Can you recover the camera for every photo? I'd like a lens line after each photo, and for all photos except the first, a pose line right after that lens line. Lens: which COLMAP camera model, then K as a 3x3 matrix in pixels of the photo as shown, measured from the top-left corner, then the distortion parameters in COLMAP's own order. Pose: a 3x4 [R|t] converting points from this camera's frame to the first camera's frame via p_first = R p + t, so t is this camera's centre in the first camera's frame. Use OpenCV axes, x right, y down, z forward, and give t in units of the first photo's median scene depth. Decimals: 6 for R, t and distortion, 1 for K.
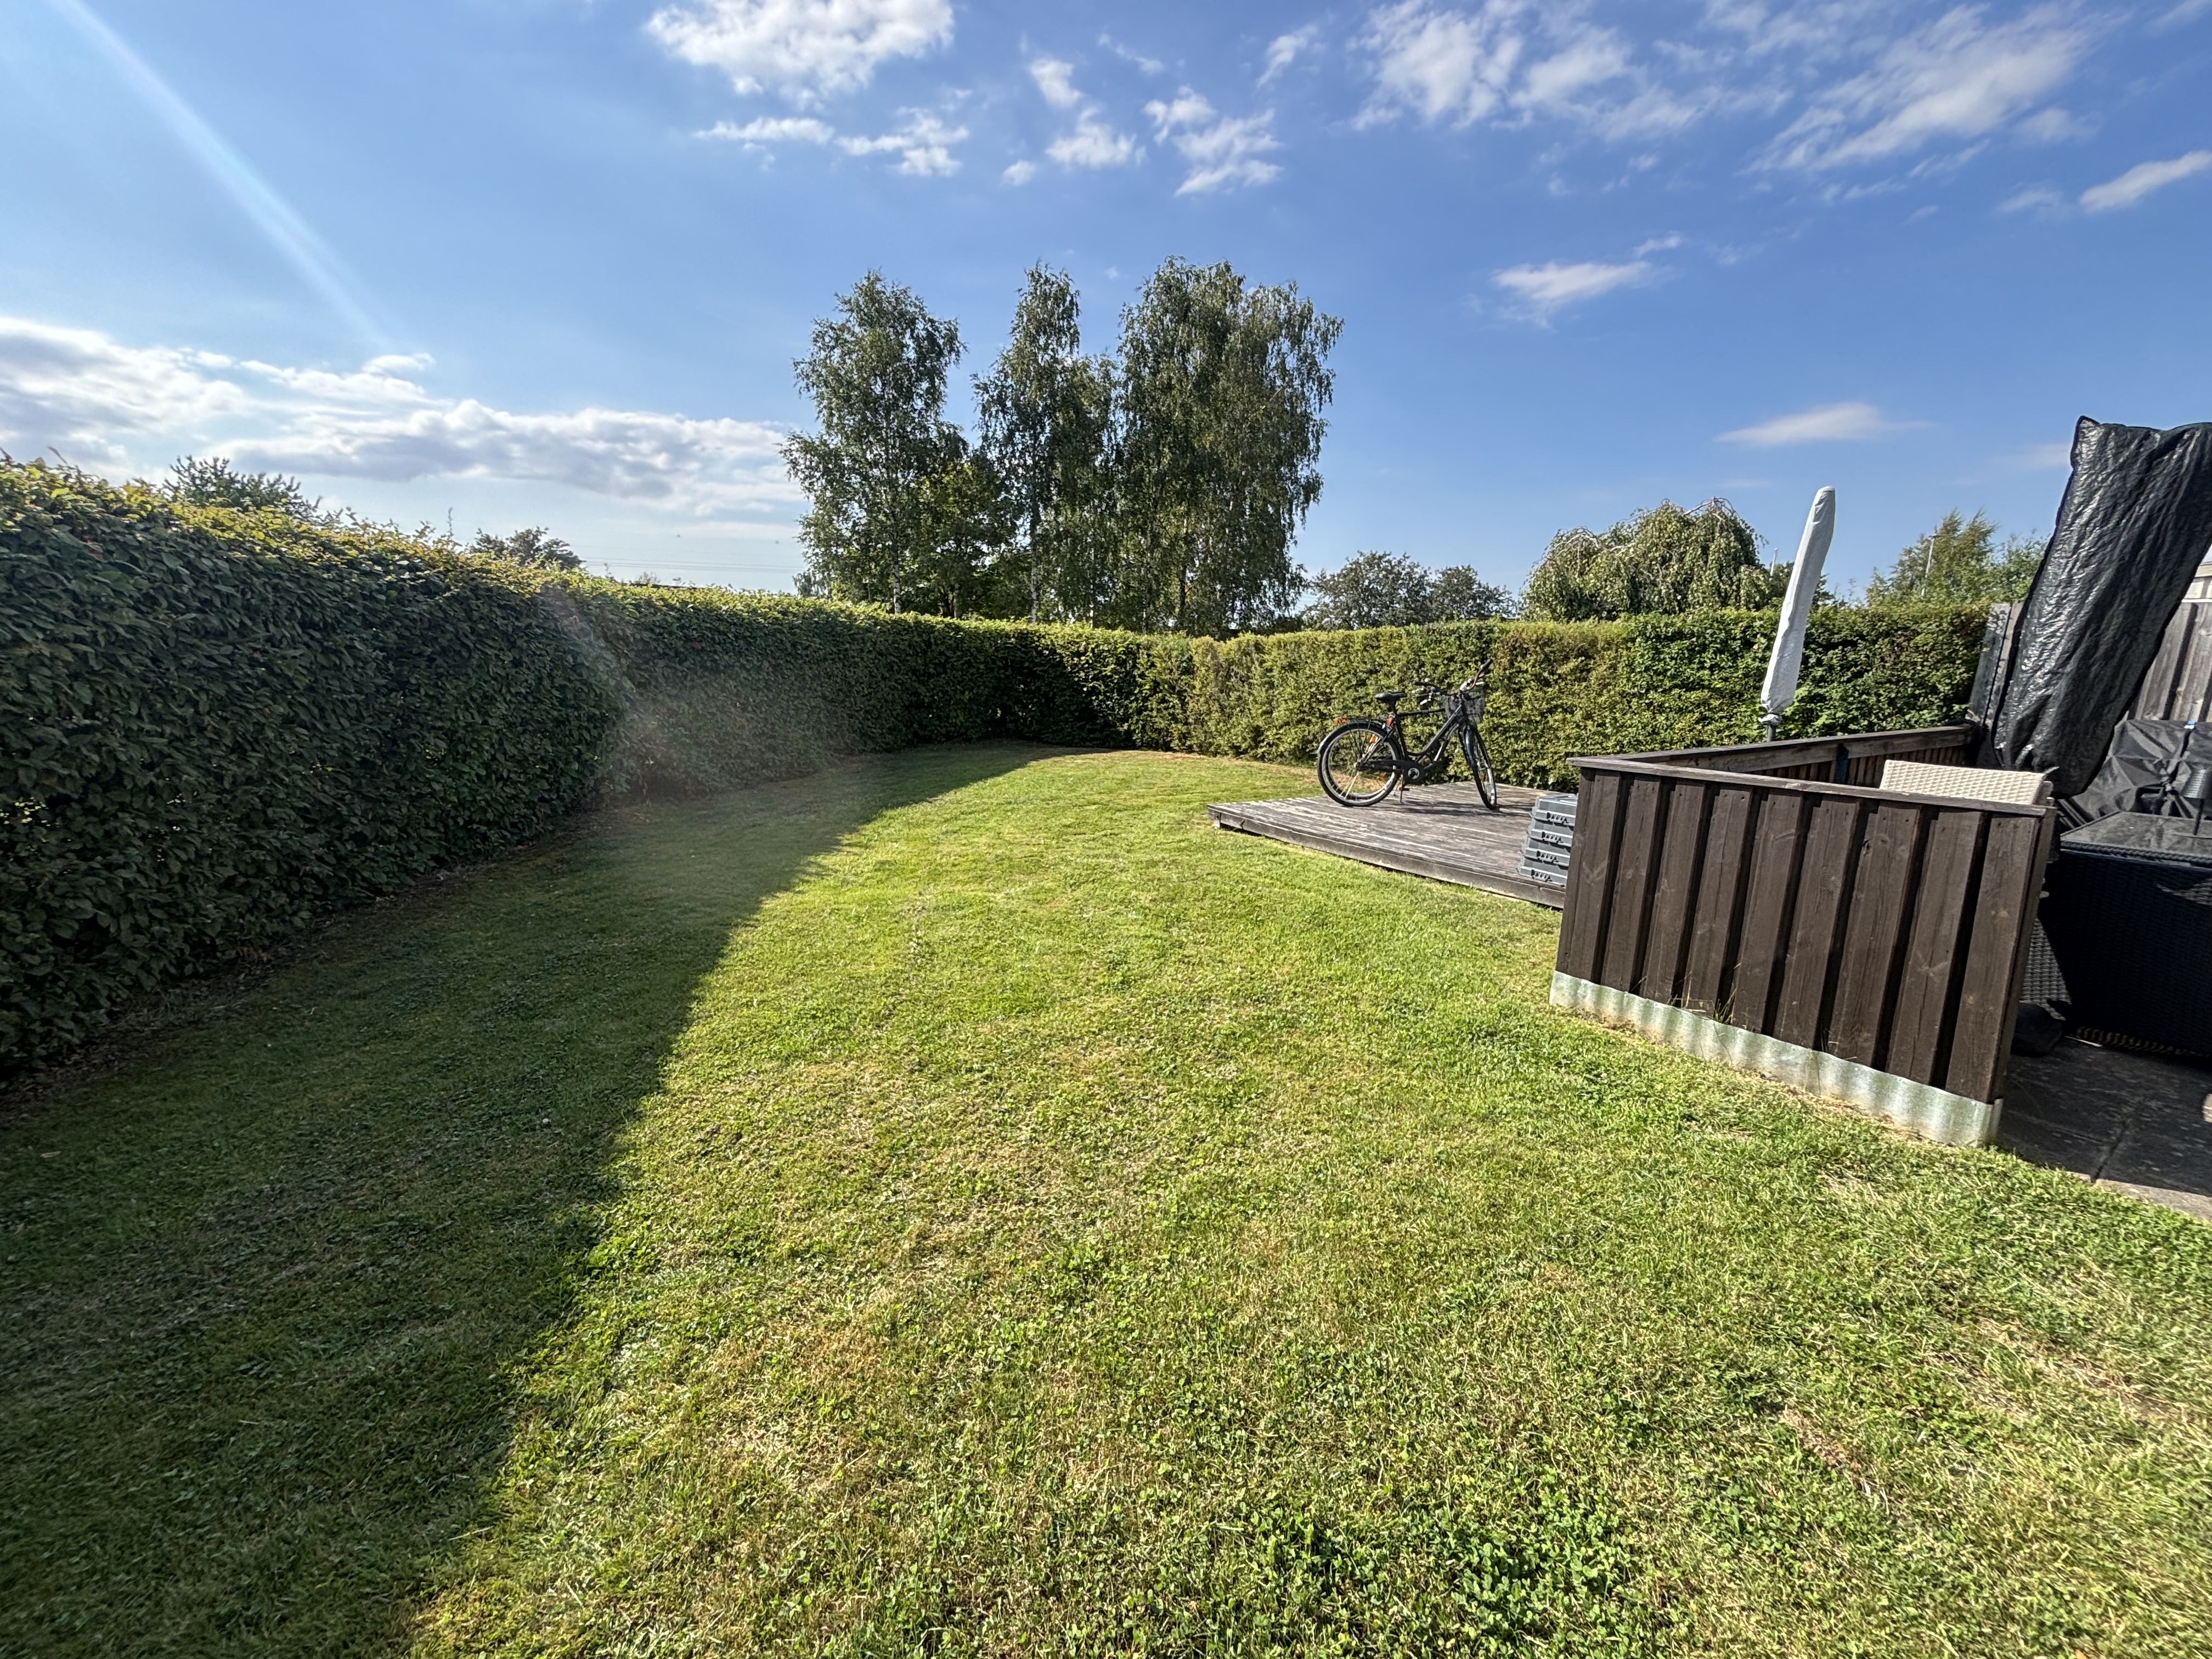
lens RADIAL K [[882.7, 0, 1103.5], [0, 882.7, 857.6], [0, 0, 1]] dist [-0.025015, 0.005170]
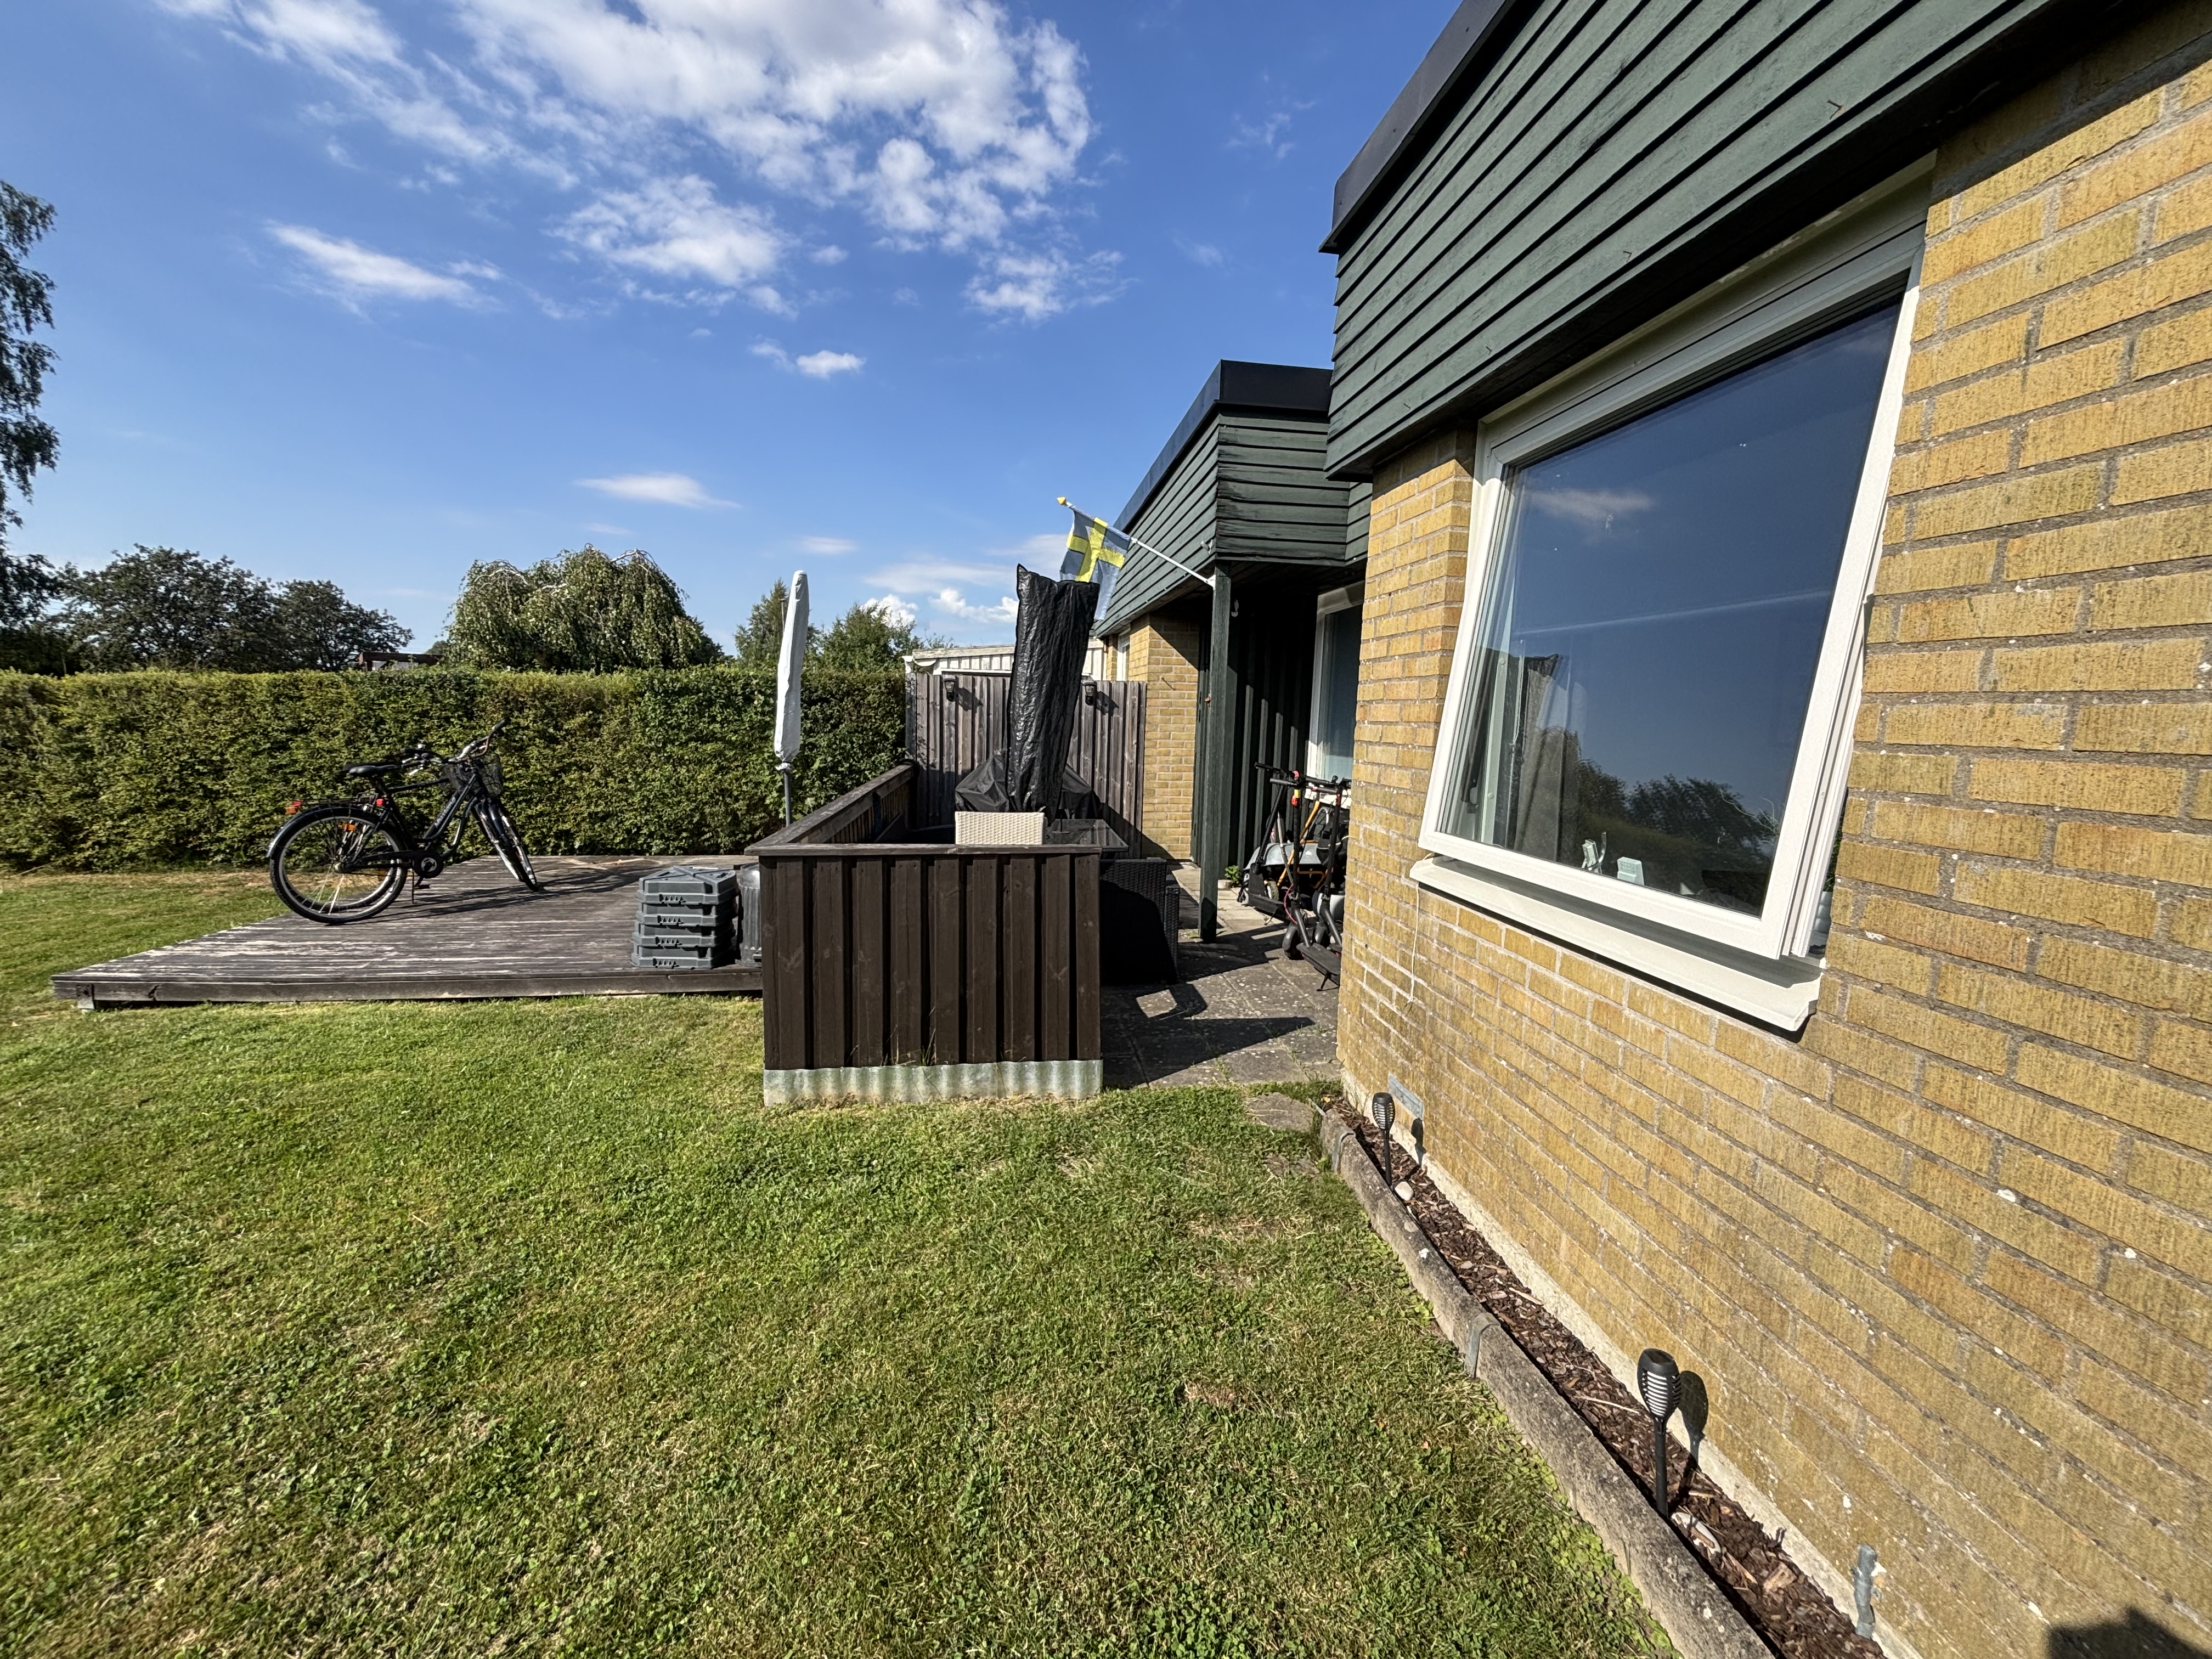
lens RADIAL K [[882.7, 0, 1103.5], [0, 882.7, 857.6], [0, 0, 1]] dist [-0.025015, 0.005170]
pose [[0.445478, -0.154069, 0.881937, -0.052662], [0.183922, 0.979820, 0.078267, -0.045737], [-0.876198, 0.127341, 0.464825, 0.100850]]
